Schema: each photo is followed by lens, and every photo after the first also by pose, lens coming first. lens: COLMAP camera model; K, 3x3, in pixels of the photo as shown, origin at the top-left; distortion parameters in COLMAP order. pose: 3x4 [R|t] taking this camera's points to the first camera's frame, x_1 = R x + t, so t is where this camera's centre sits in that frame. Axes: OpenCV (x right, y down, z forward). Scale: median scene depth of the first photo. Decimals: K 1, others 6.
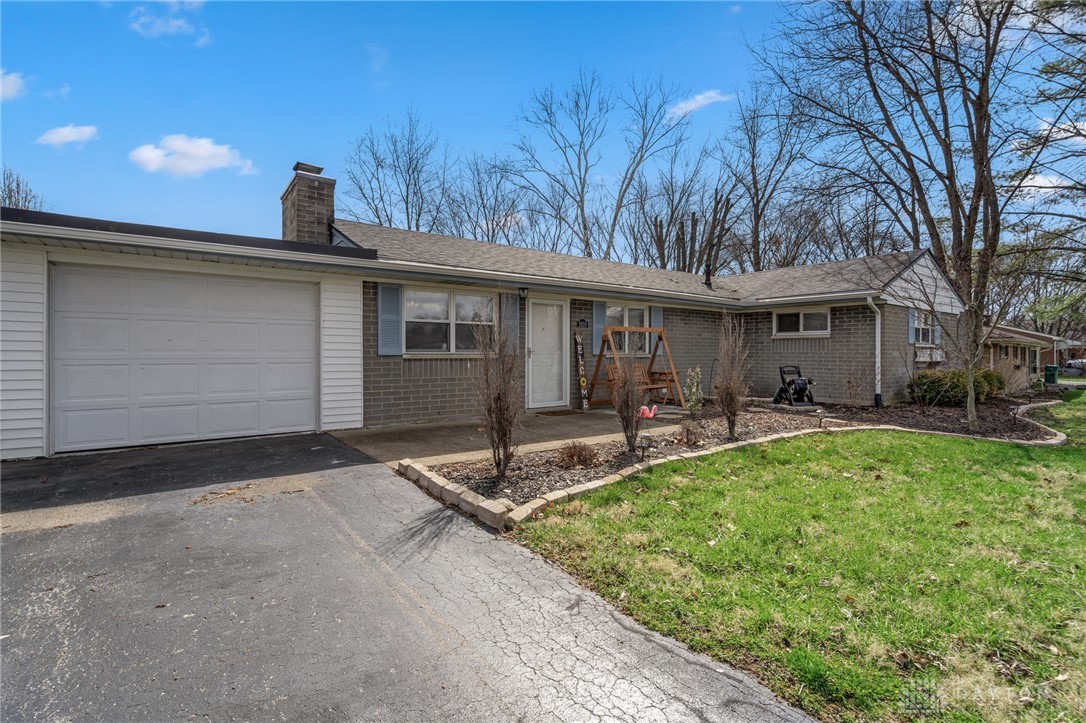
lens RADIAL K [[493.9, 0, 543.7], [0, 493.9, 348.9], [0, 0, 1]] dist [-0.006886, 0.000003]
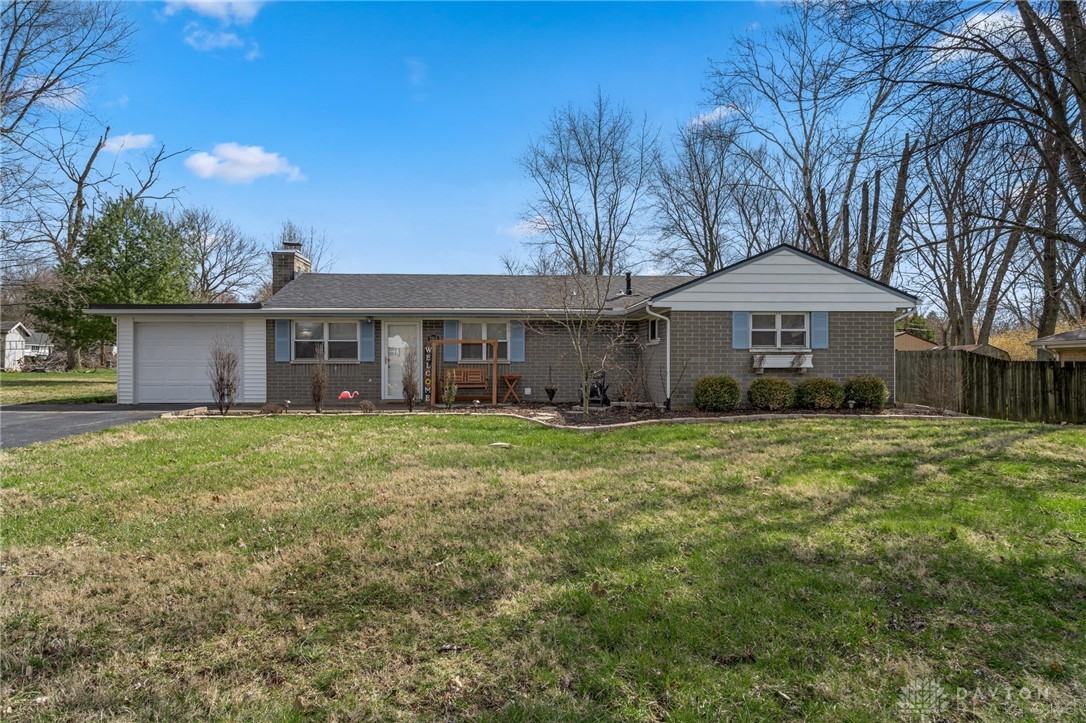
lens RADIAL K [[679.0, 0, 543.0], [0, 679.0, 361.5], [0, 0, 1]] dist [0.002654, 0.000494]
pose [[0.837894, -0.004503, -0.545814, 1.444442], [0.005317, 0.999986, -0.000088, 0.014291], [0.545807, -0.002828, 0.837906, -0.399579]]
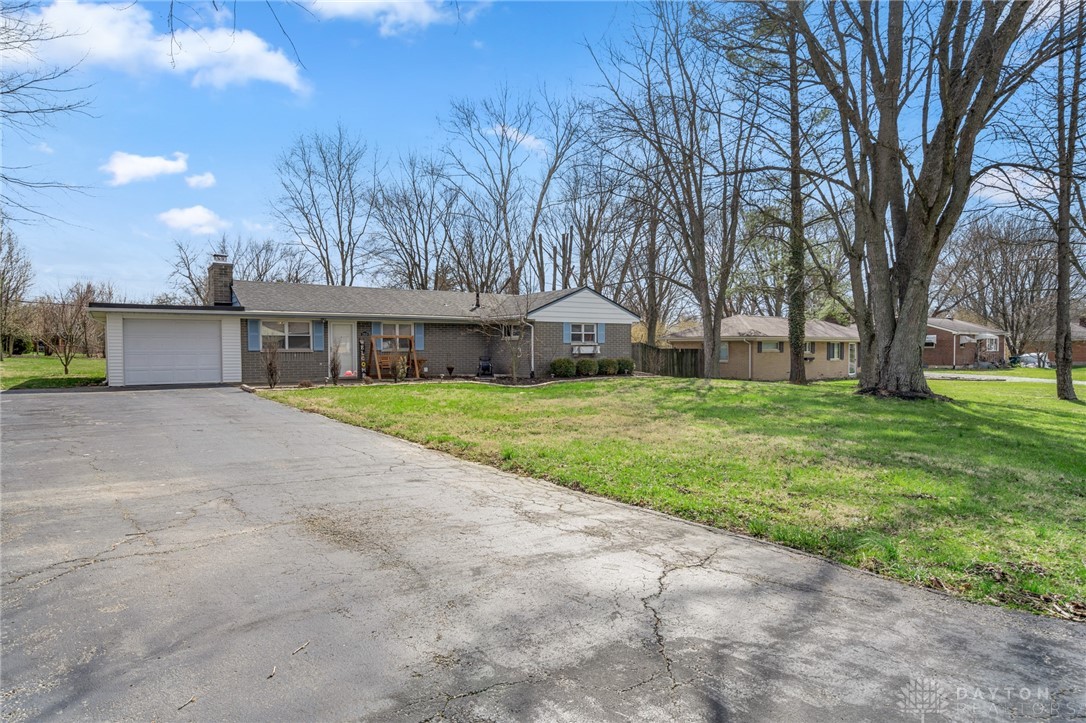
lens RADIAL K [[625.3, 0, 543.0], [0, 625.3, 361.5], [0, 0, 1]] dist [0.002240, 0.000170]
pose [[0.999548, -0.003210, -0.029888, 0.919509], [0.004063, 0.999584, 0.028555, -0.012108], [0.029784, -0.028664, 0.999145, -1.530662]]
